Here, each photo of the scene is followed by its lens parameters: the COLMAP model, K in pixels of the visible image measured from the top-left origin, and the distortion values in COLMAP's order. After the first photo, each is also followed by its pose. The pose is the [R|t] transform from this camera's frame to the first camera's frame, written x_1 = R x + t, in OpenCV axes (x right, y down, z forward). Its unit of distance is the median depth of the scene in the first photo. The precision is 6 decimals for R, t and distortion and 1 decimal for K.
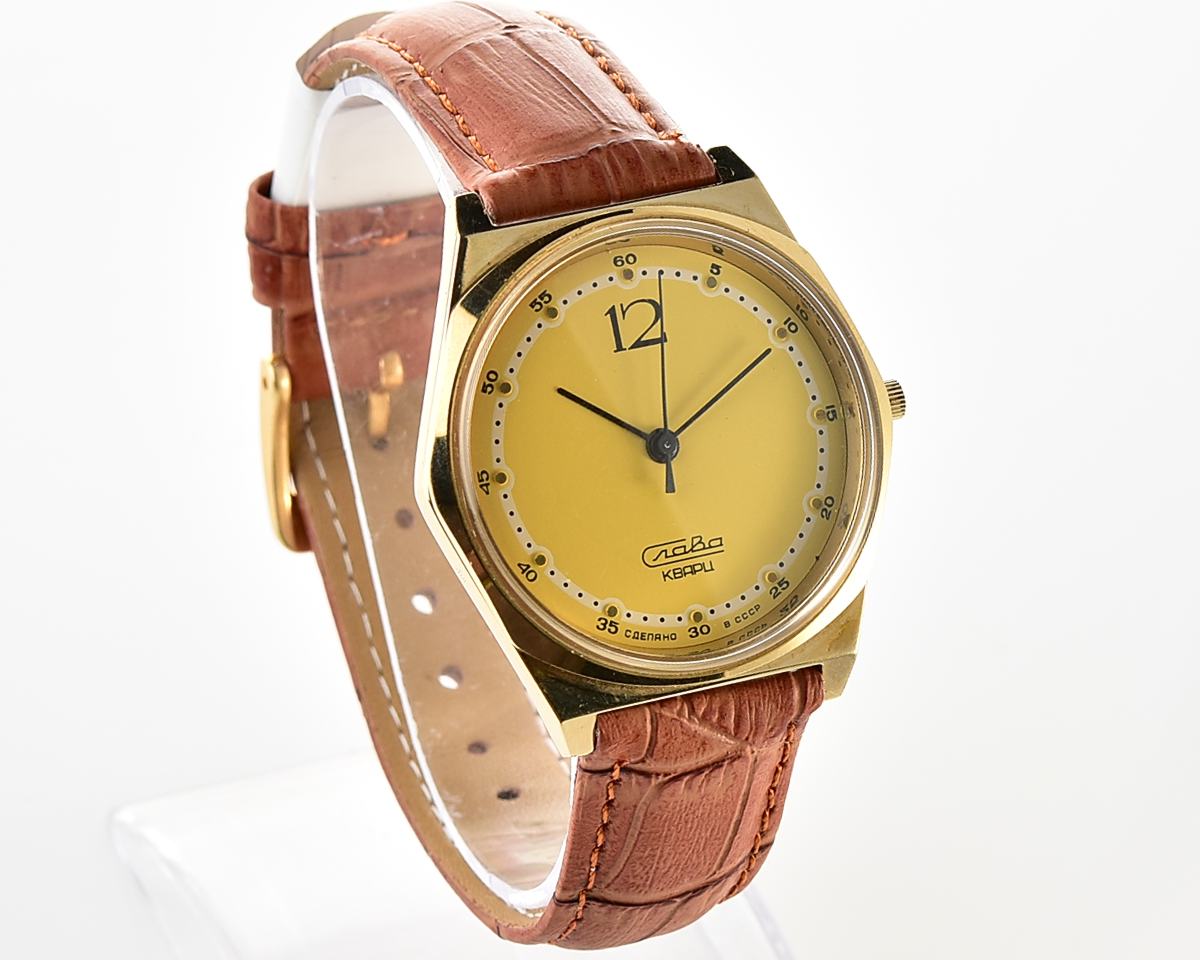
lens RADIAL K [[5546.7, 0, 600.0], [0, 5546.7, 480.0], [0, 0, 1]] dist [0.188236, 7.129912]
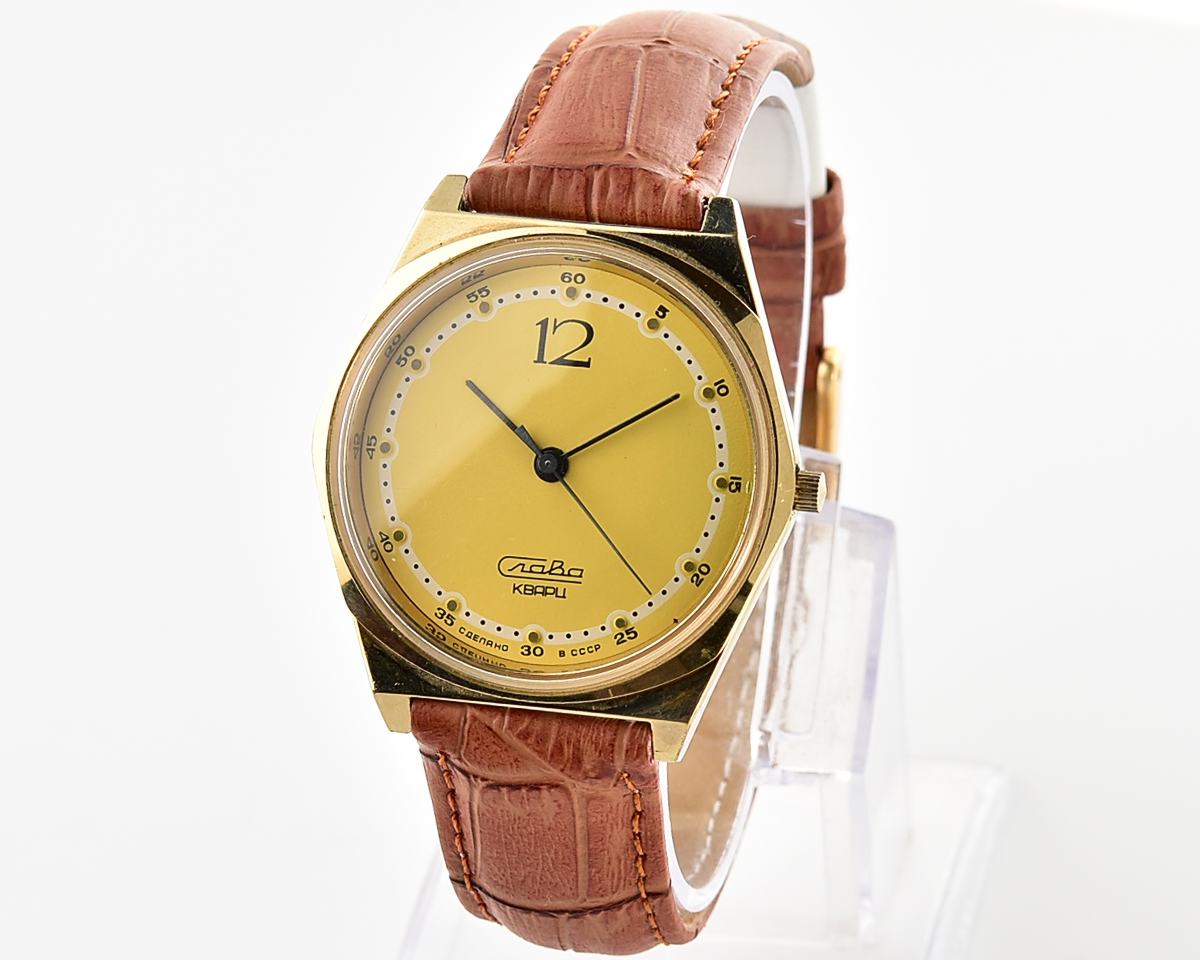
lens RADIAL K [[5546.7, 0, 600.0], [0, 5546.7, 480.0], [0, 0, 1]] dist [0.188236, 7.129912]
pose [[0.796674, 0.274871, -0.538290, 0.561503], [-0.268851, 0.958807, 0.091701, -0.098266], [0.541322, 0.071664, 0.837756, 0.160220]]
